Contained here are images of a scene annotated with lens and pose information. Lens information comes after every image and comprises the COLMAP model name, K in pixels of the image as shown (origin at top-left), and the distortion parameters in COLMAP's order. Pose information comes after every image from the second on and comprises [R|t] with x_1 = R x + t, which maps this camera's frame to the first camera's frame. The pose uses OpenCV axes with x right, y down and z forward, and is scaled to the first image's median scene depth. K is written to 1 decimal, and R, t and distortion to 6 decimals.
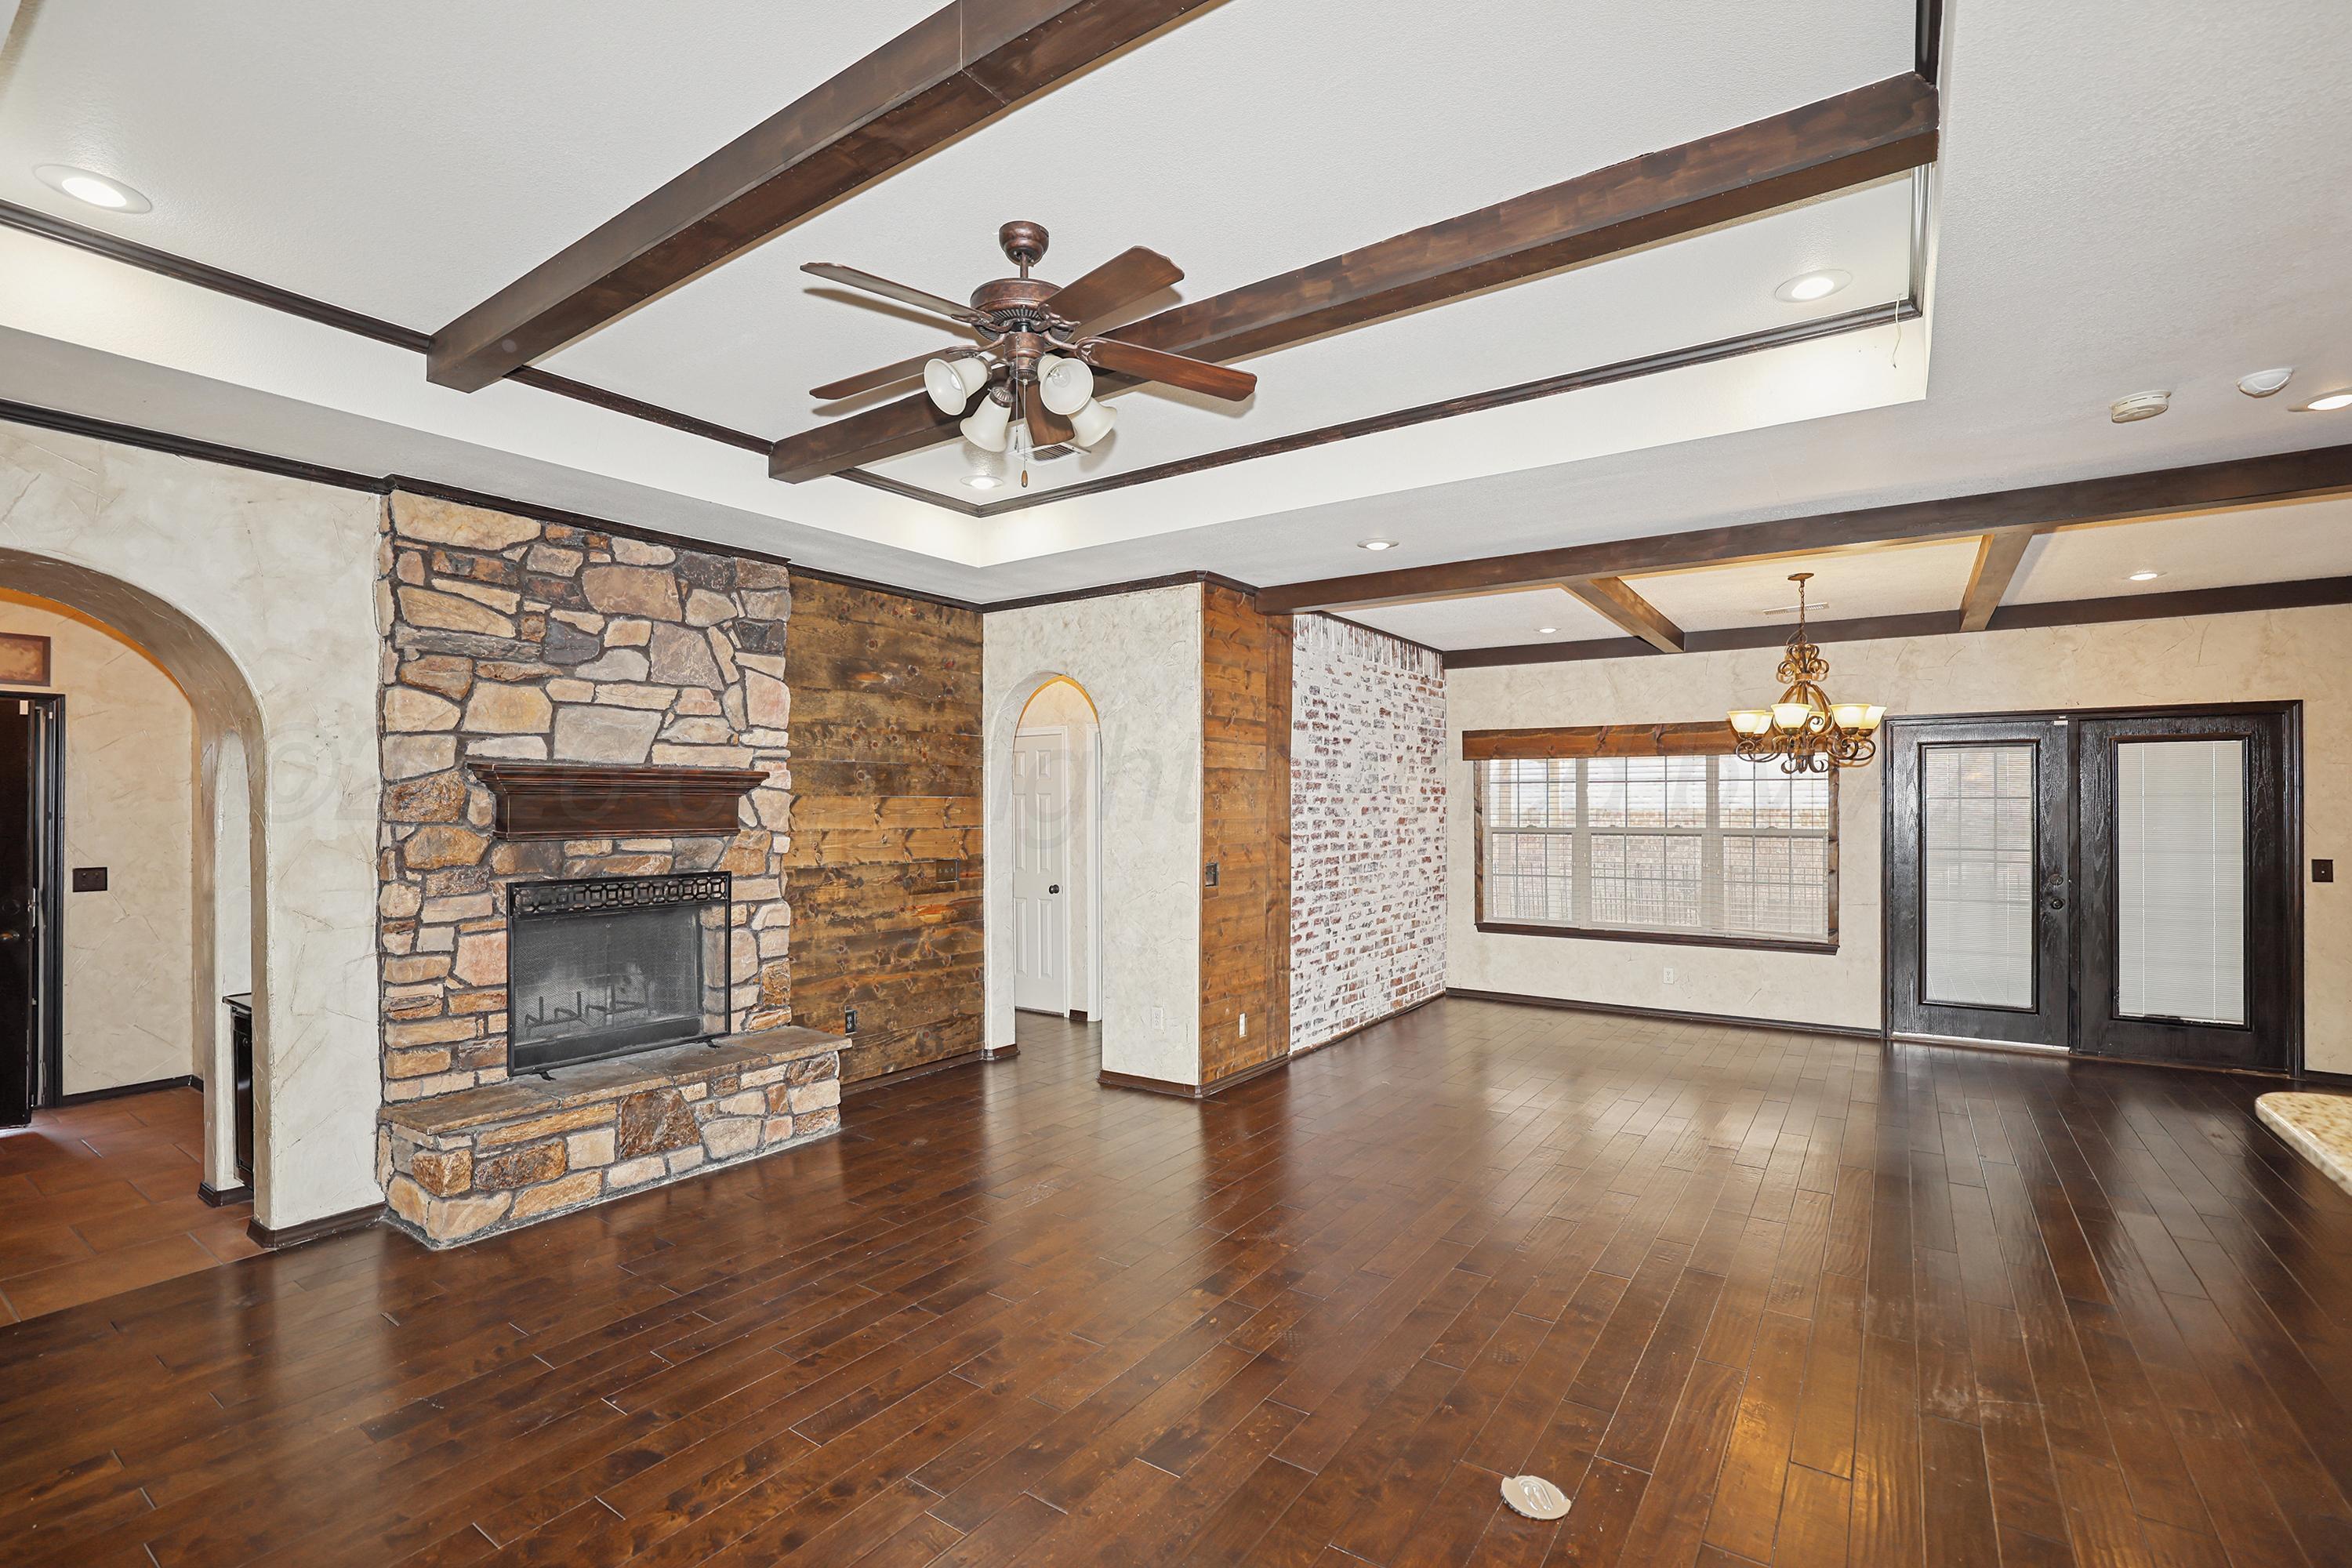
lens RADIAL K [[1044.8, 0, 1190.6], [0, 1044.8, 802.3], [0, 0, 1]] dist [-0.048484, 0.017731]
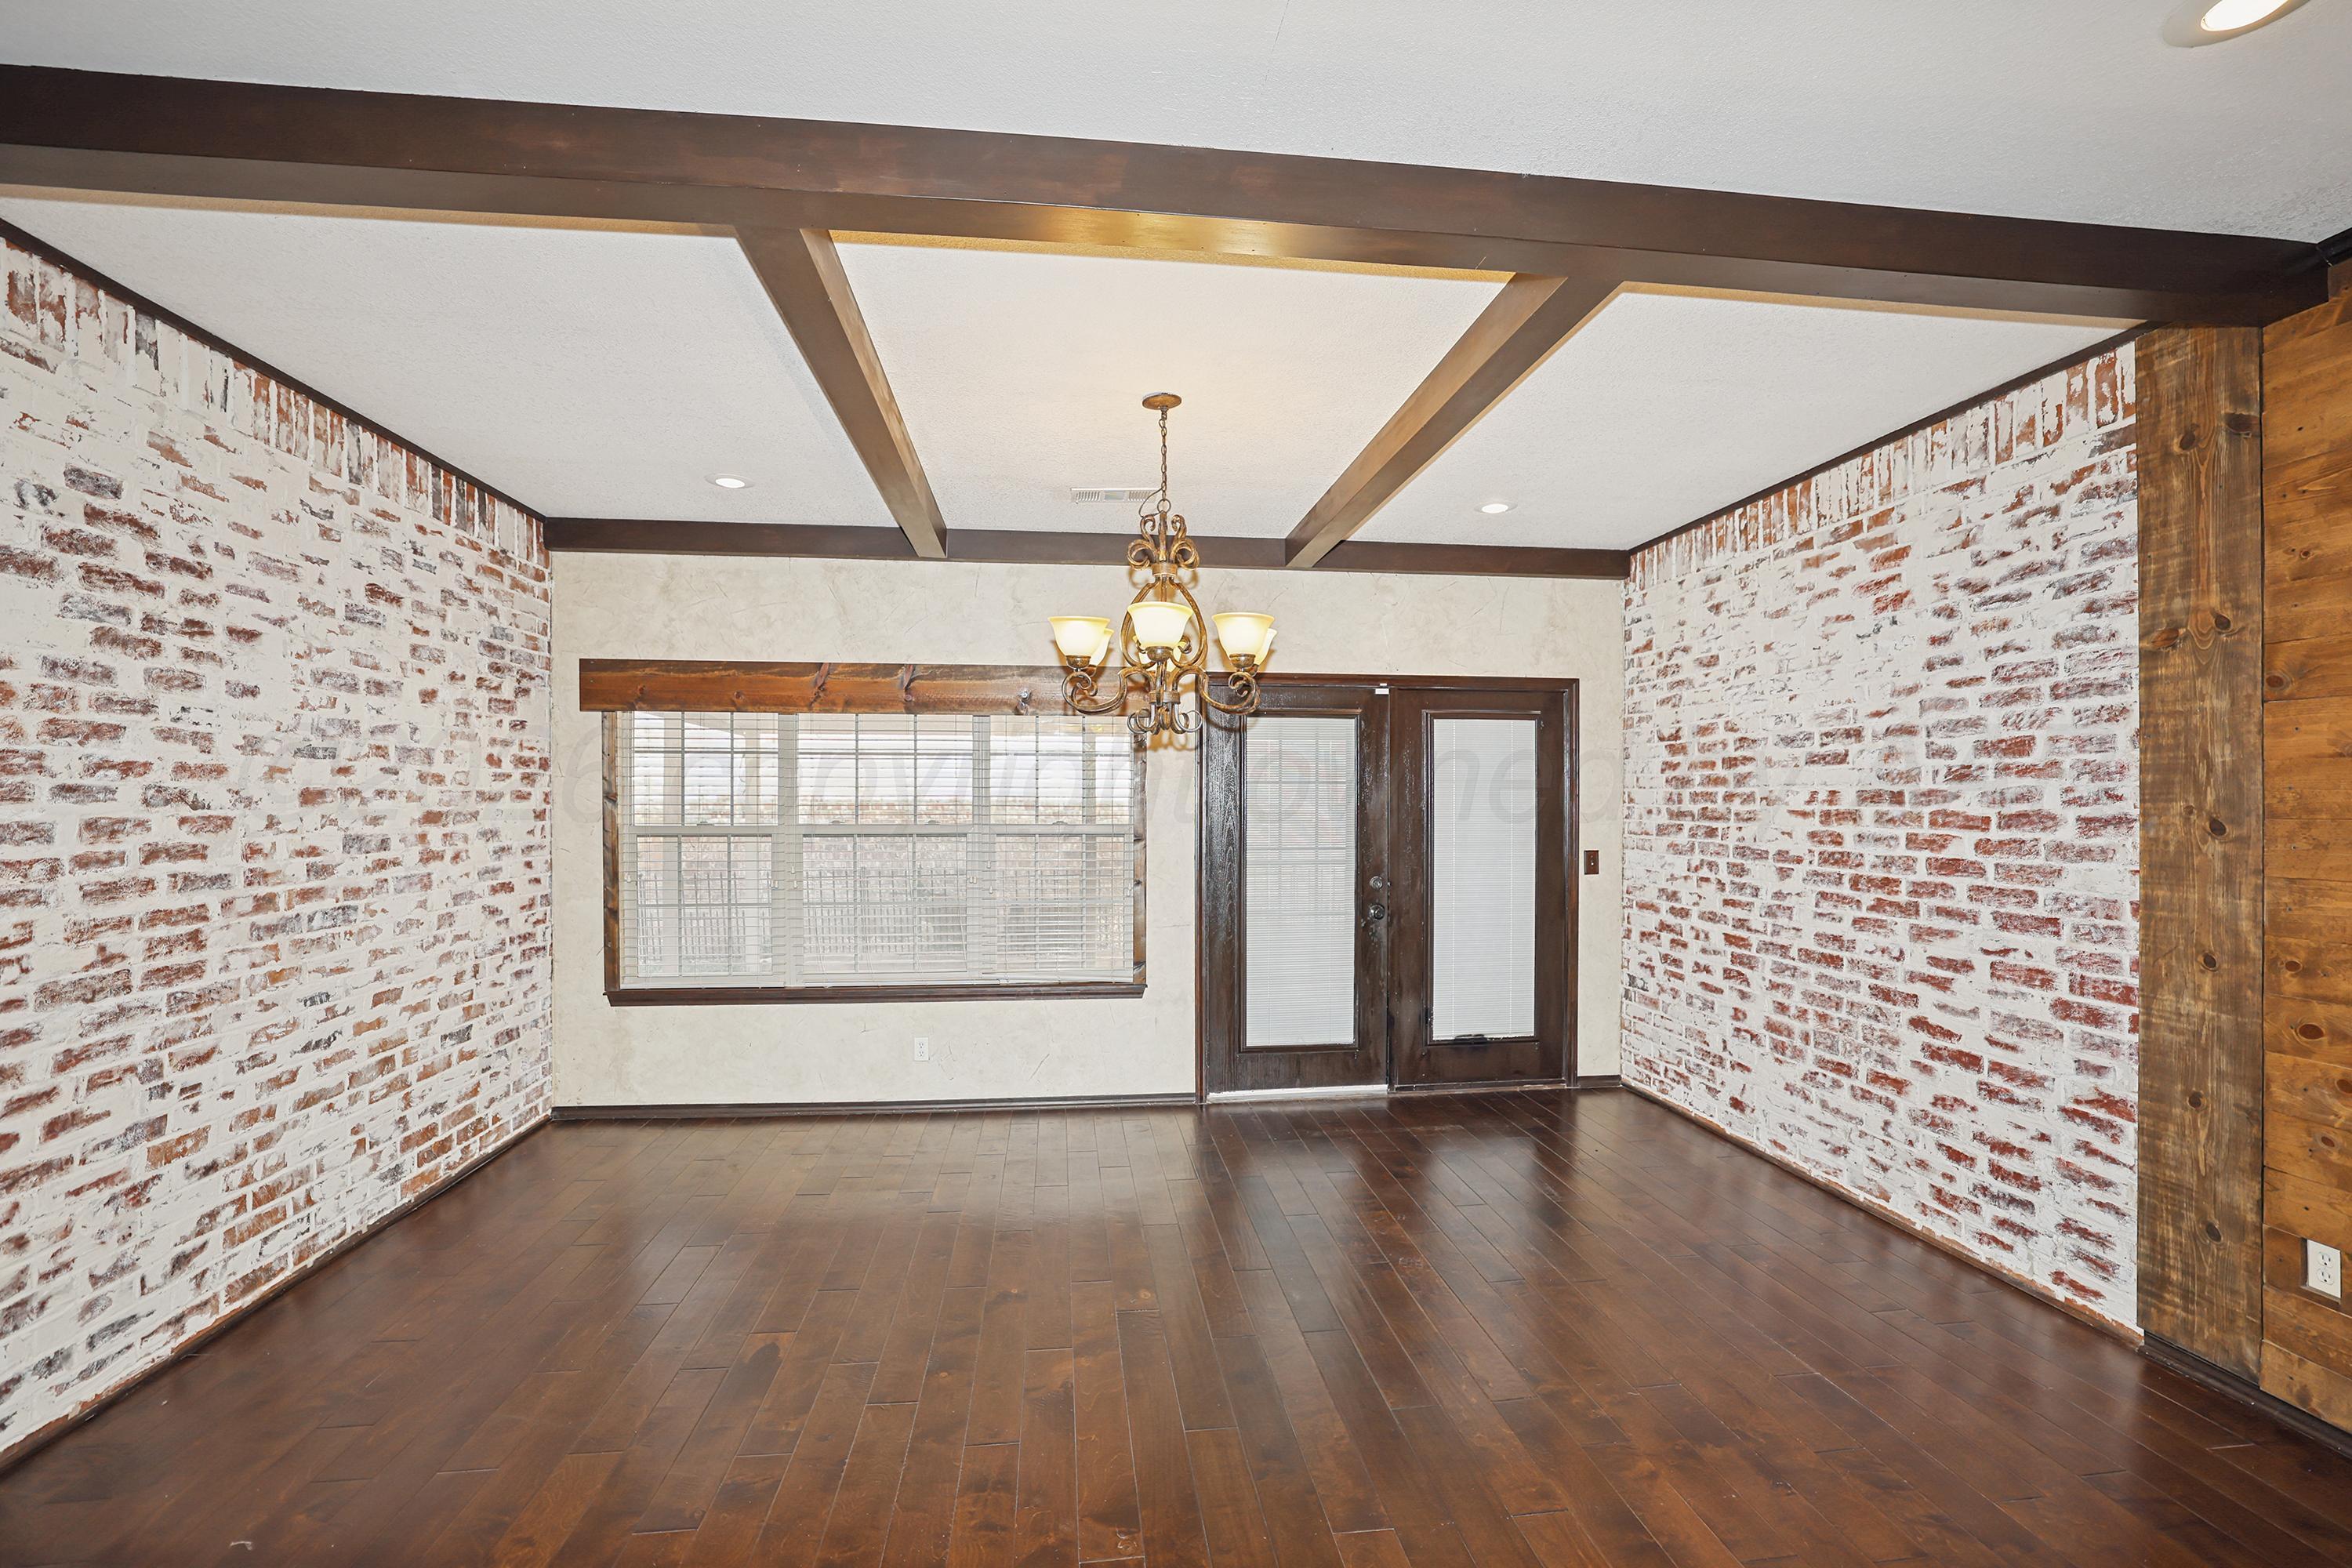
lens RADIAL K [[1044.8, 0, 1190.6], [0, 1044.8, 802.3], [0, 0, 1]] dist [-0.048484, 0.017731]
pose [[0.751410, 0.000204, 0.659835, 0.164041], [-0.004574, 0.999978, 0.004900, 0.006788], [-0.659819, -0.006700, 0.751394, 0.414028]]
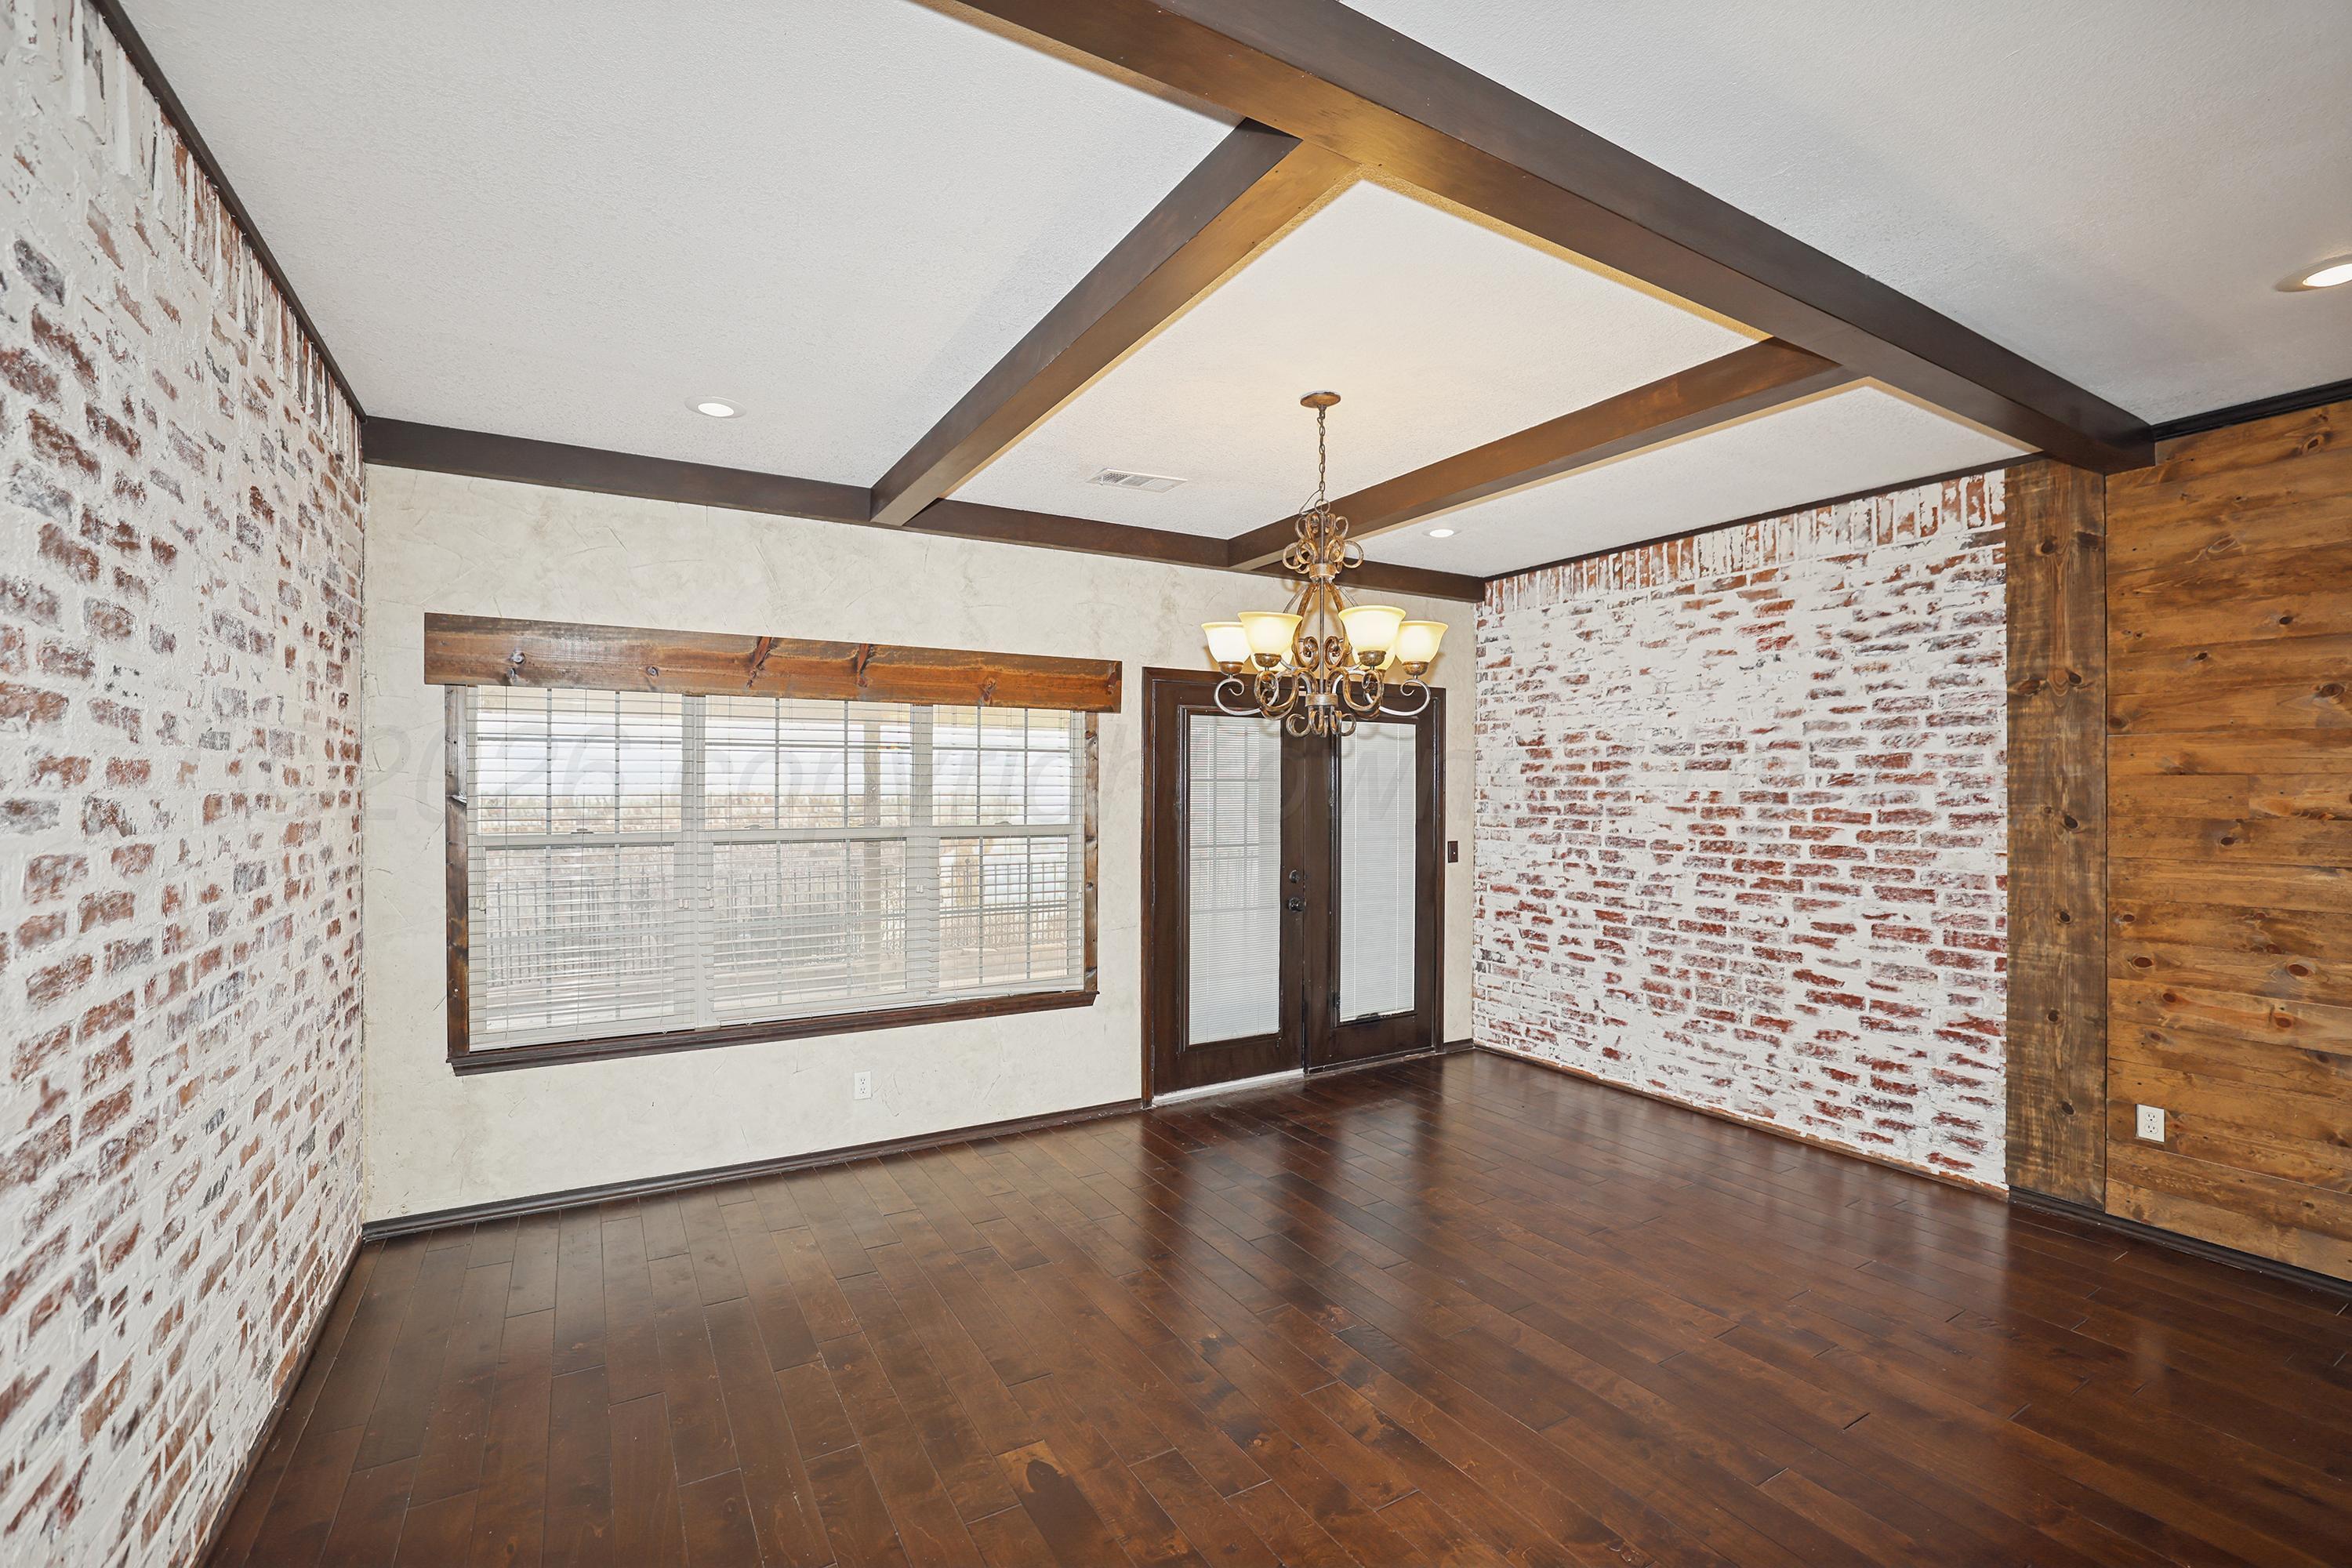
lens RADIAL K [[1019.6, 0, 1176.0], [0, 1019.6, 784.0], [0, 0, 1]] dist [-0.053563, 0.021402]
pose [[0.427666, 0.004018, 0.903928, 0.031046], [-0.006240, 0.999979, -0.001492, -0.000064], [-0.903915, -0.005003, 0.427683, 0.639368]]
